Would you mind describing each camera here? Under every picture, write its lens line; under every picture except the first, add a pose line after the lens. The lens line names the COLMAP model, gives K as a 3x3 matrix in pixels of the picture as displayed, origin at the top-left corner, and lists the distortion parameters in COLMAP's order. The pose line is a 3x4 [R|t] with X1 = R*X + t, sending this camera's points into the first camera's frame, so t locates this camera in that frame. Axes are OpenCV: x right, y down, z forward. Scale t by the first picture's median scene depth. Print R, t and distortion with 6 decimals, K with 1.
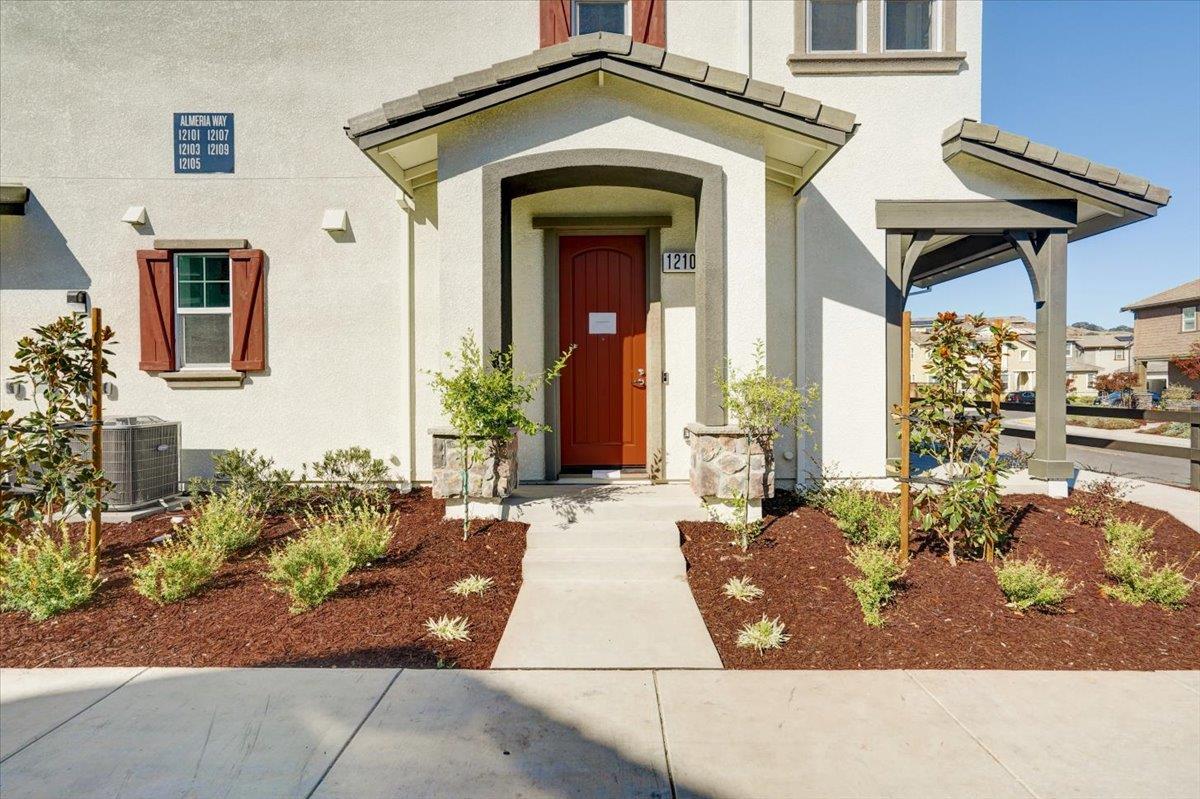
lens RADIAL K [[575.0, 0, 593.1], [0, 575.0, 394.2], [0, 0, 1]] dist [-0.037511, 0.028594]
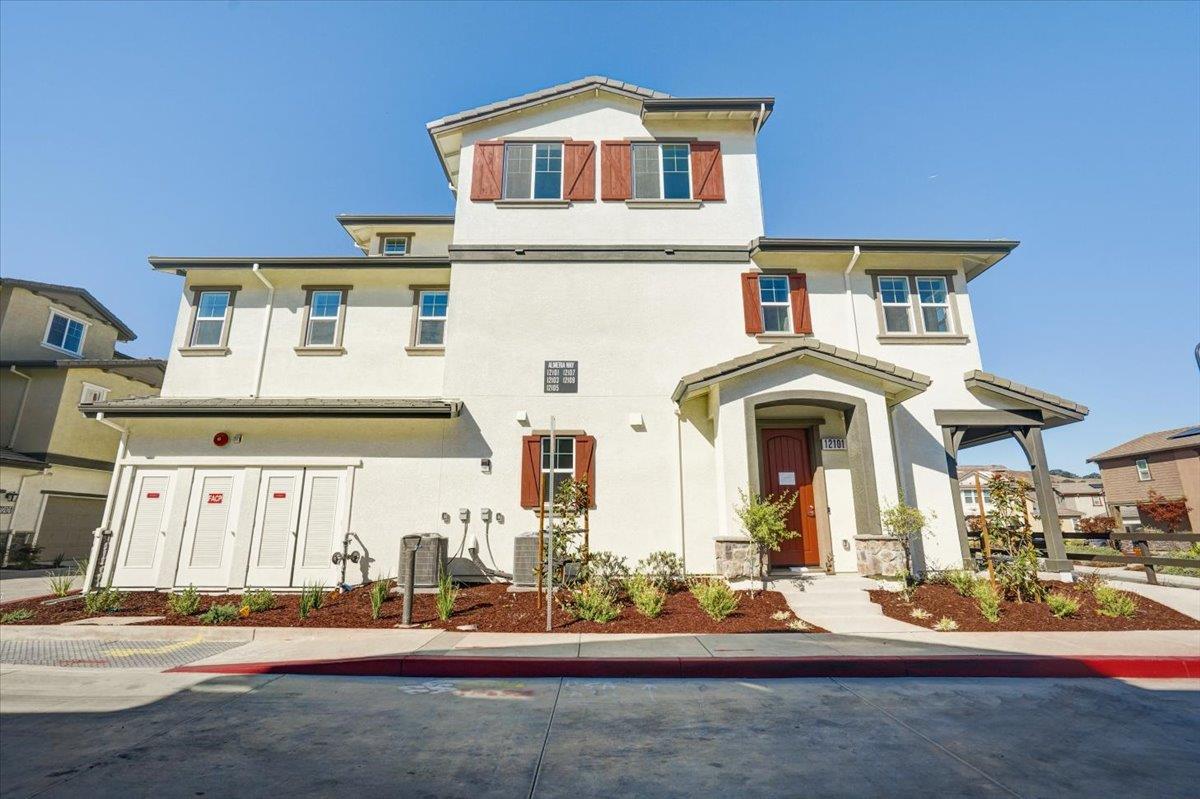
lens RADIAL K [[552.2, 0, 601.1], [0, 552.2, 388.9], [0, 0, 1]] dist [-0.045052, 0.022200]
pose [[0.999922, 0.005114, 0.011377, -0.582129], [-0.001866, 0.963139, -0.268997, 0.064151], [-0.012333, 0.268955, 0.963074, -0.674996]]
